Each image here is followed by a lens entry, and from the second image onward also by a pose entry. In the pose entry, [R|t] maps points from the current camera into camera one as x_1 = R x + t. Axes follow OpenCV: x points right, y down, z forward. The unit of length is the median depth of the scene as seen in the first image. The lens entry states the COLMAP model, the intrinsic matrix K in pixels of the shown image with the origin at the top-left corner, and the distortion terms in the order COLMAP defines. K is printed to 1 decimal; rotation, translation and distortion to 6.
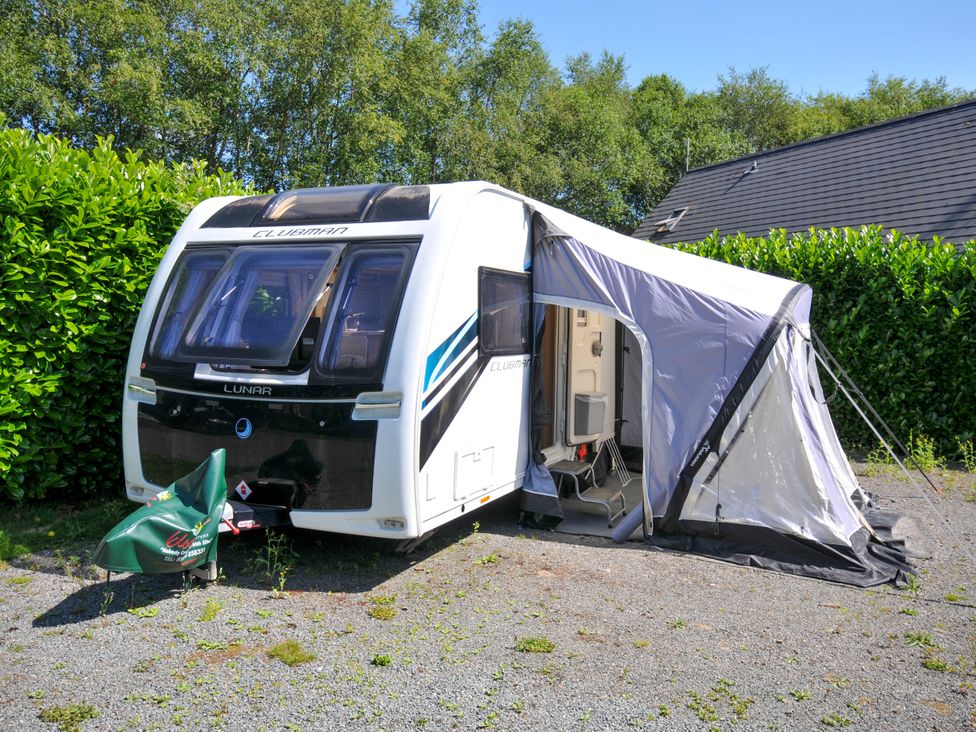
lens RADIAL K [[982.7, 0, 488.0], [0, 982.7, 366.0], [0, 0, 1]] dist [0.027292, 0.008917]
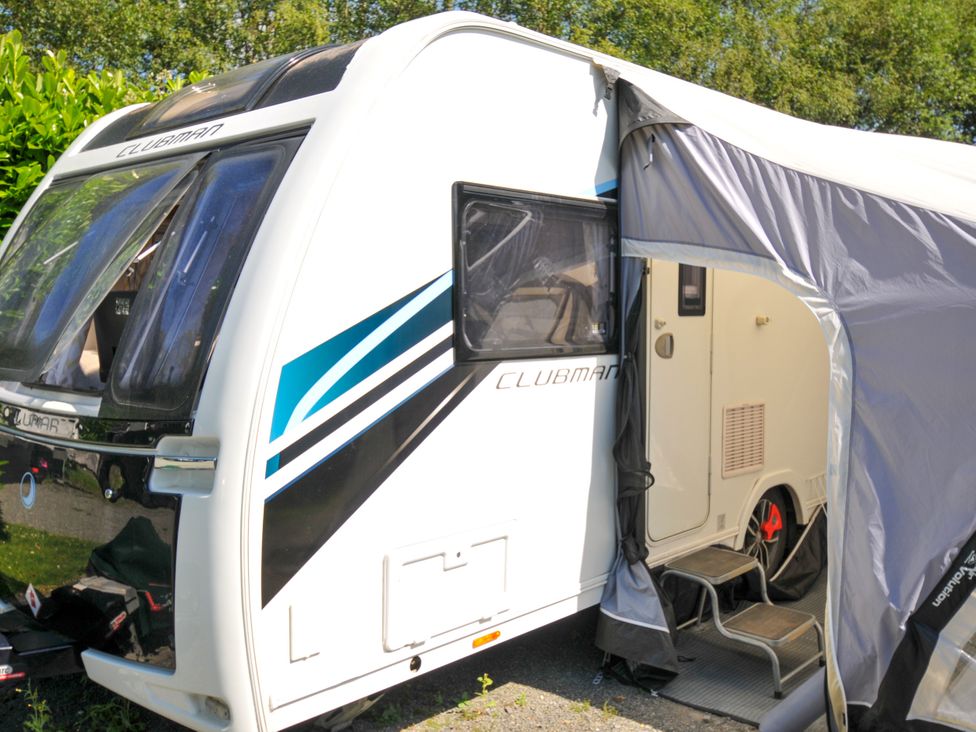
lens RADIAL K [[982.7, 0, 488.0], [0, 982.7, 366.0], [0, 0, 1]] dist [0.027292, 0.008917]
pose [[0.936957, 0.004422, -0.349416, 0.170244], [-0.000390, 0.999933, 0.011608, -0.012515], [0.349443, -0.010740, 0.936896, 0.499147]]
